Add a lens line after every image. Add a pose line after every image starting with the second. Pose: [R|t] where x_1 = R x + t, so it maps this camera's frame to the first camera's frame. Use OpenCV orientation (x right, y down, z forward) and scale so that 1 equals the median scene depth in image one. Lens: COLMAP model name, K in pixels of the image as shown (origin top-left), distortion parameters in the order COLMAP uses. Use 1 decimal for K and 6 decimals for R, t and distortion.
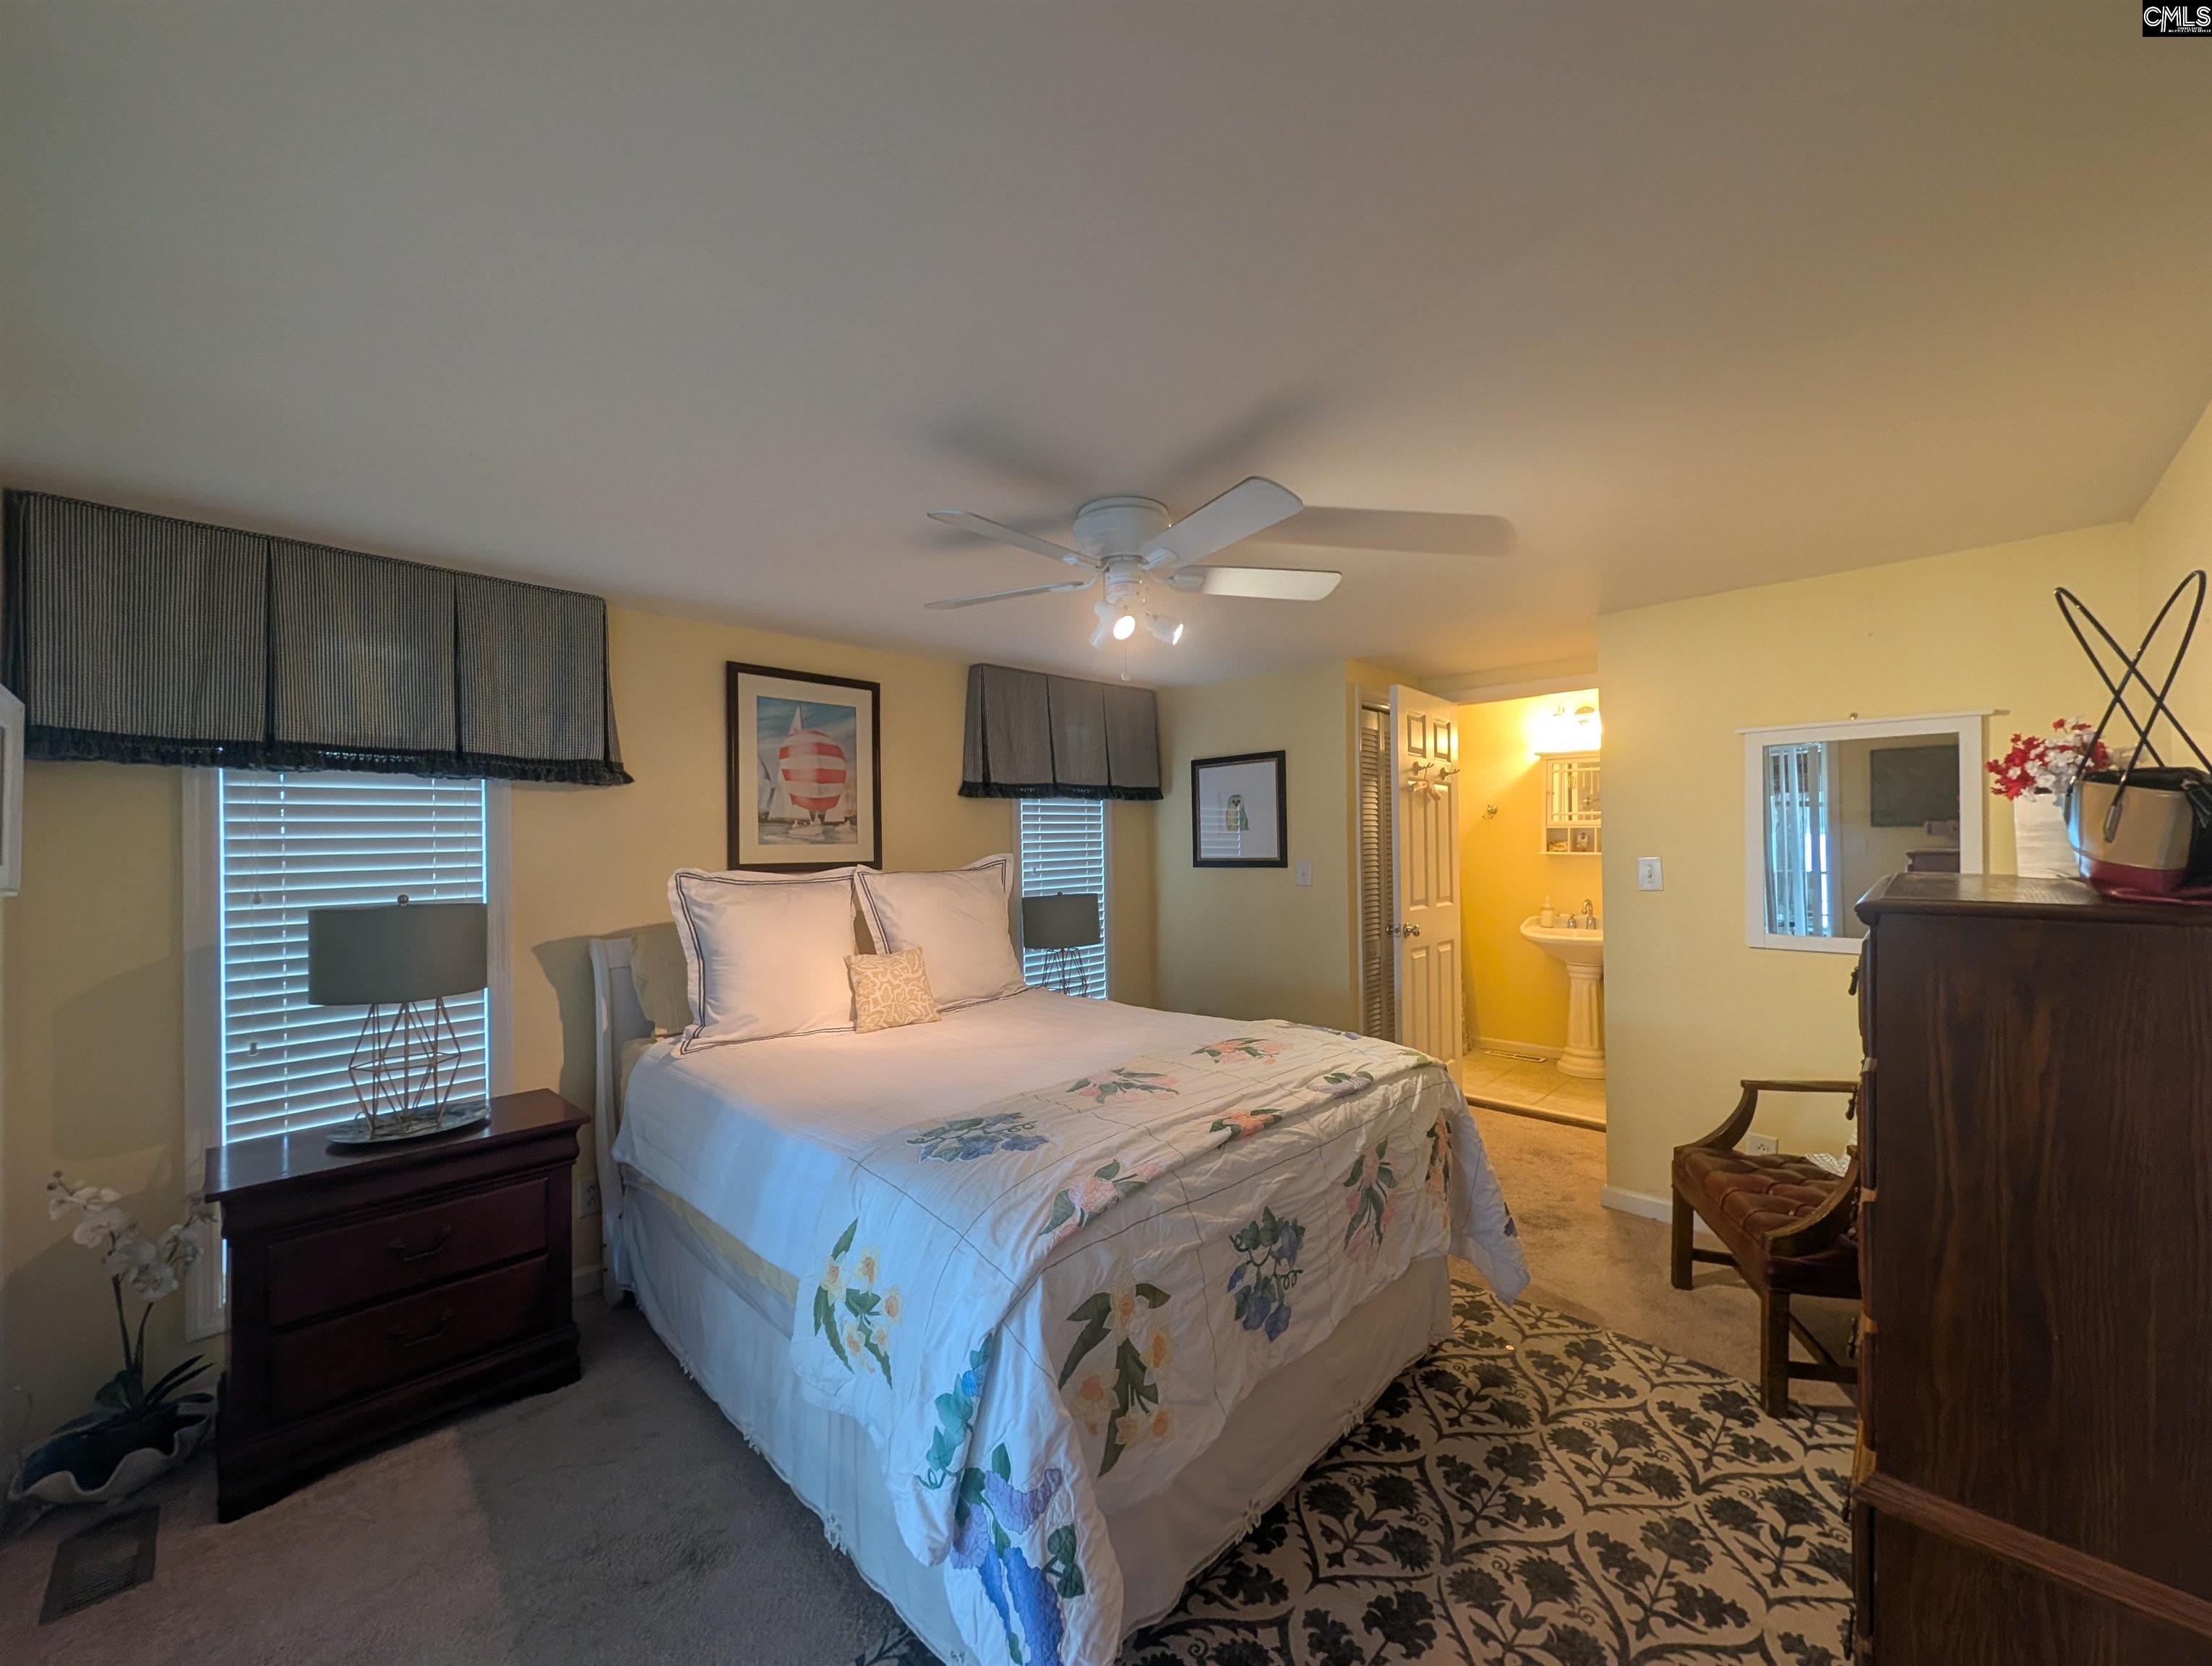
lens RADIAL K [[853.2, 0, 1113.8], [0, 853.2, 842.9], [0, 0, 1]] dist [0.002218, 0.000472]
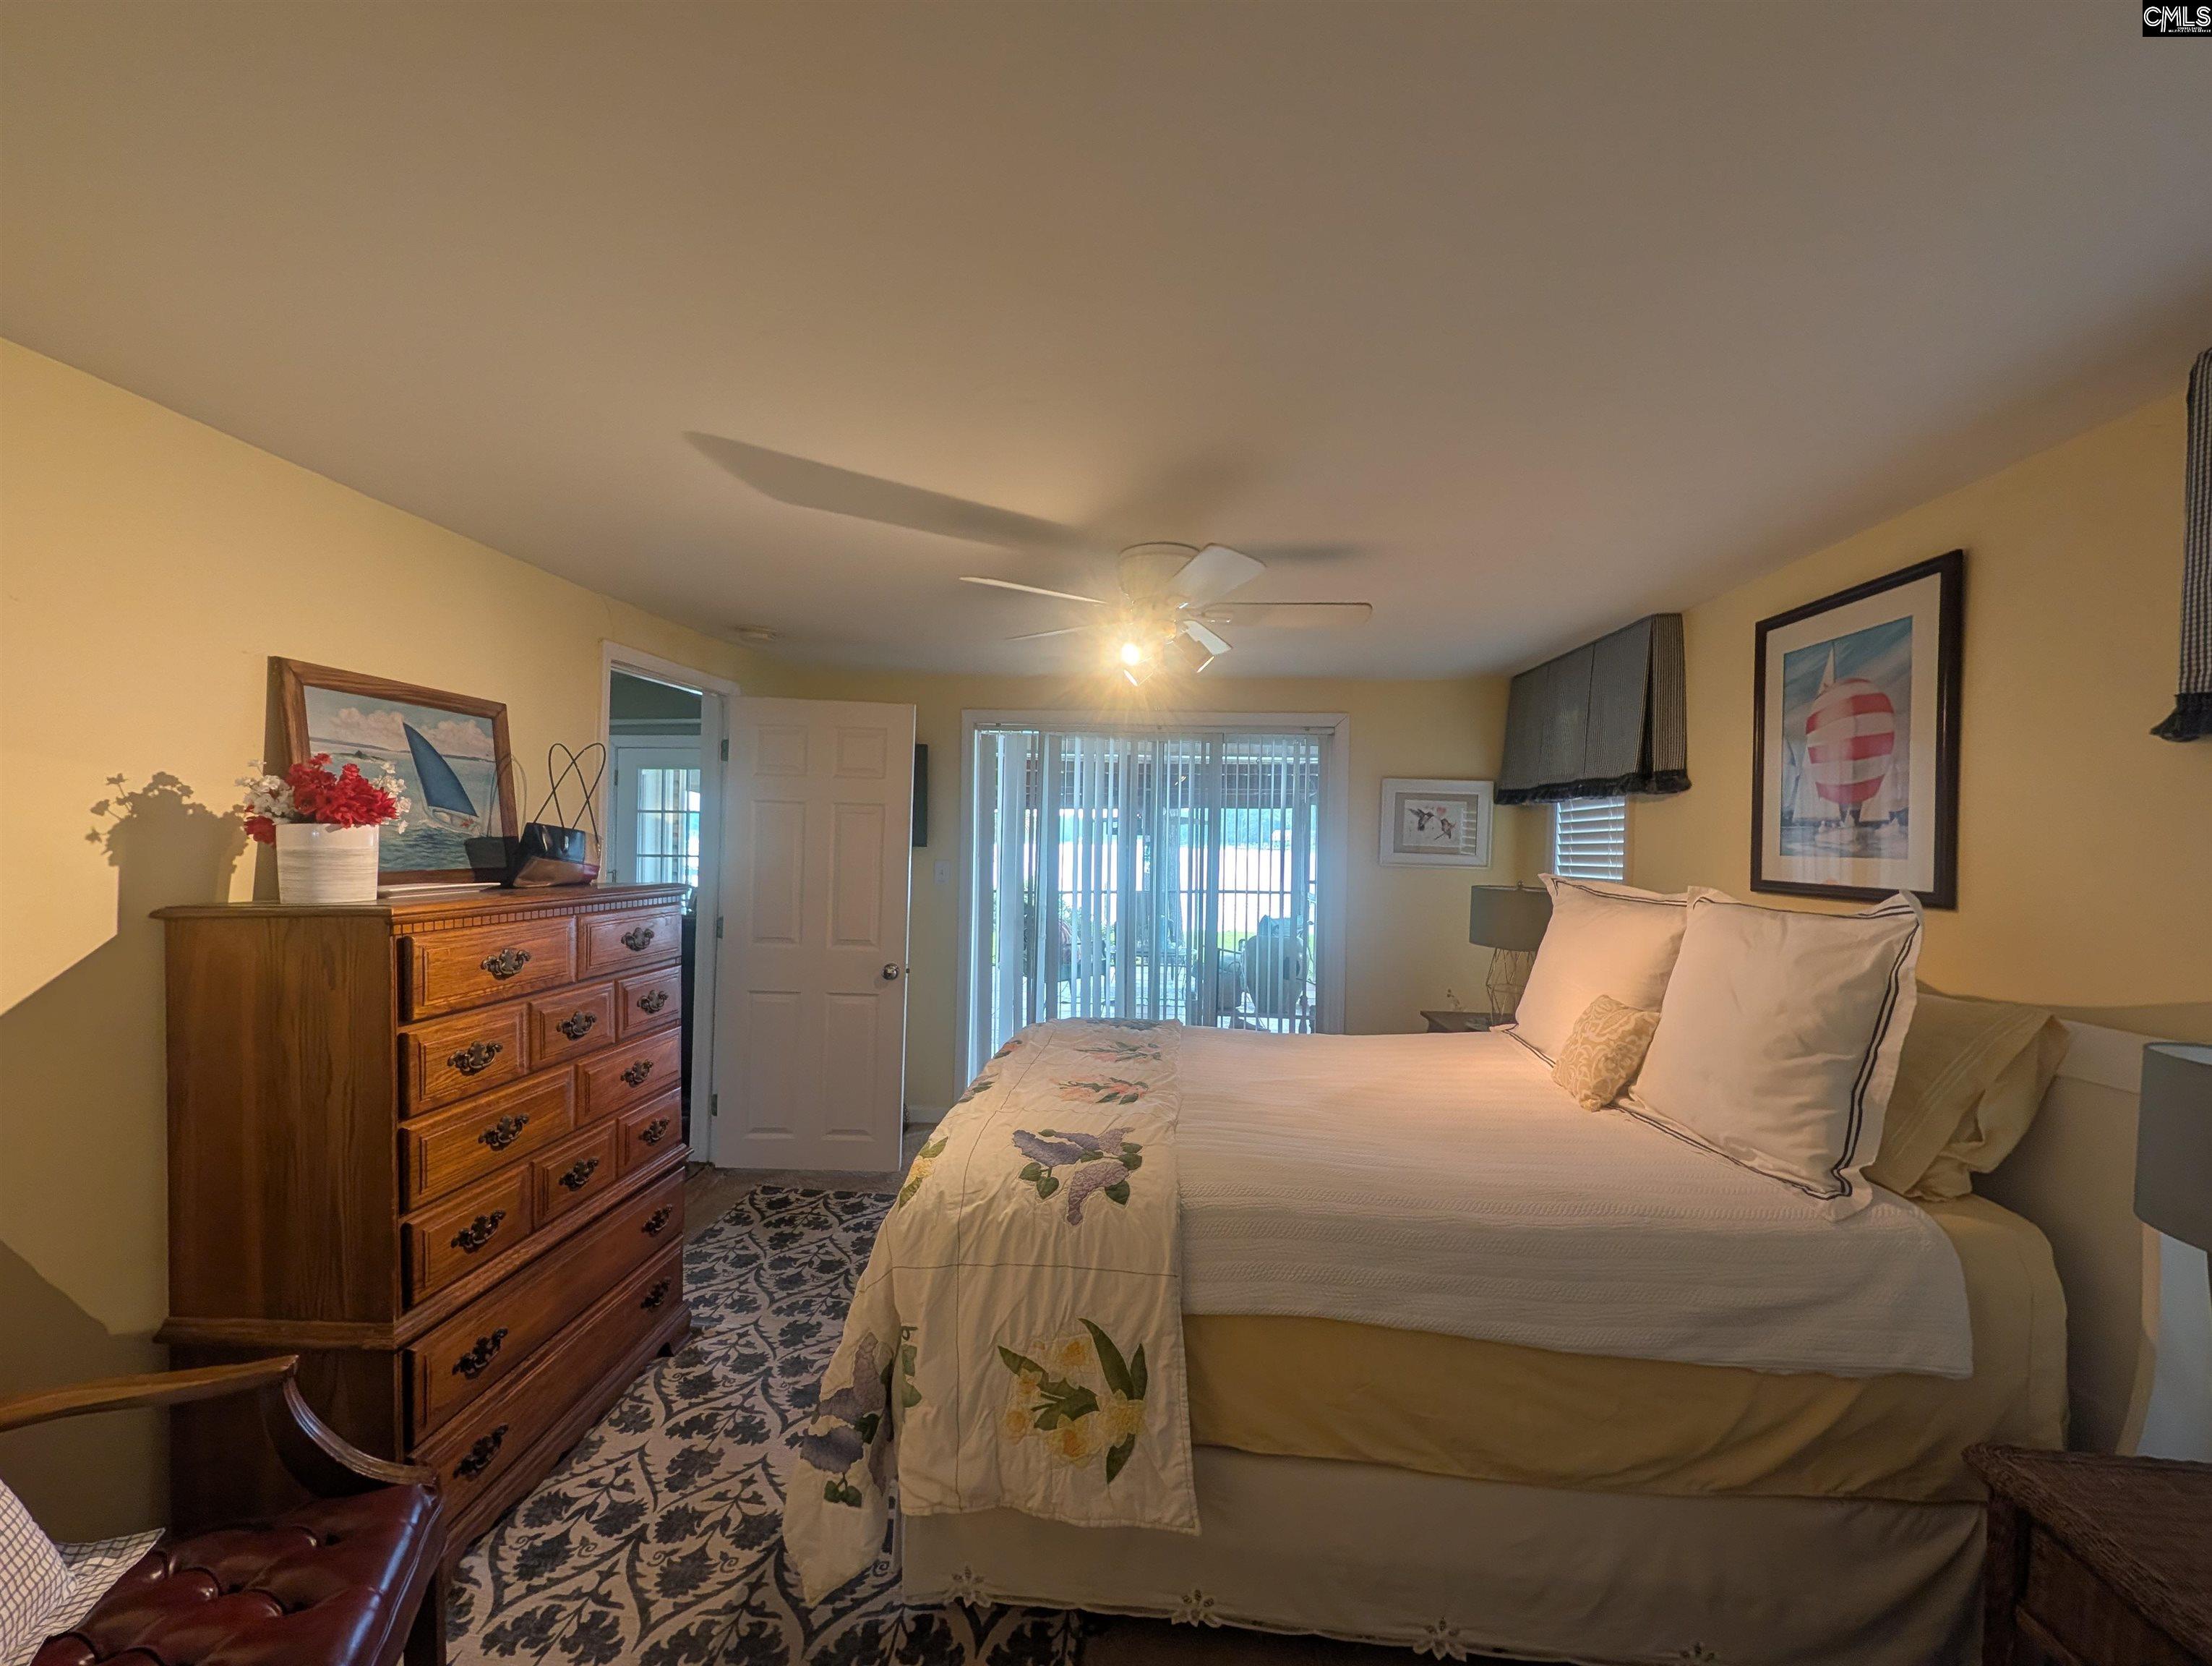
lens RADIAL K [[853.2, 0, 1107.3], [0, 853.2, 844.7], [0, 0, 1]] dist [0.002218, 0.000472]
pose [[-0.767632, 0.011786, -0.640783, 0.499158], [0.006555, 0.999923, 0.010539, -0.018418], [0.640858, 0.003890, -0.767650, 1.169666]]
